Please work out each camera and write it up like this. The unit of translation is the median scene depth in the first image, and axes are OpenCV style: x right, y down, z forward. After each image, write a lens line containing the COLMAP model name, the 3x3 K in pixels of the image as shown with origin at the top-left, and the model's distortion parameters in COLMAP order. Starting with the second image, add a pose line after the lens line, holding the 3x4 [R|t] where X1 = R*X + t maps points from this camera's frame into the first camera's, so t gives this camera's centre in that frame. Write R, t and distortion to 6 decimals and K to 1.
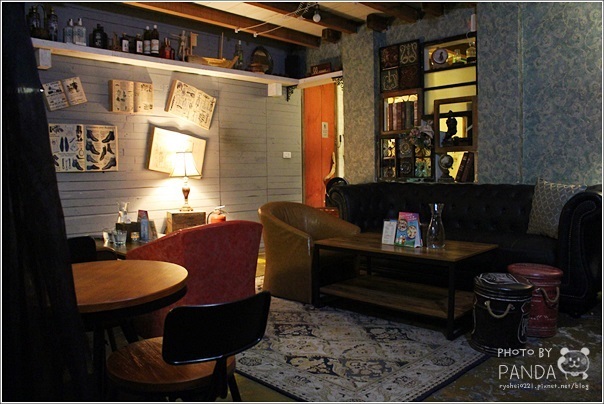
lens RADIAL K [[493.4, 0, 302.0], [0, 493.4, 202.0], [0, 0, 1]] dist [-0.182445, 0.139510]
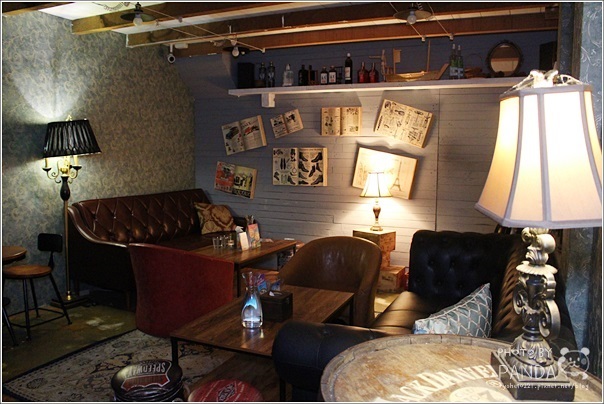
lens RADIAL K [[493.4, 0, 302.0], [0, 493.4, 202.0], [0, 0, 1]] dist [-0.182445, 0.139510]
pose [[0.333624, 0.115566, -0.935596, 0.707445], [-0.068358, 0.992810, 0.098257, -0.138269], [0.940225, 0.031175, 0.339125, 0.537327]]
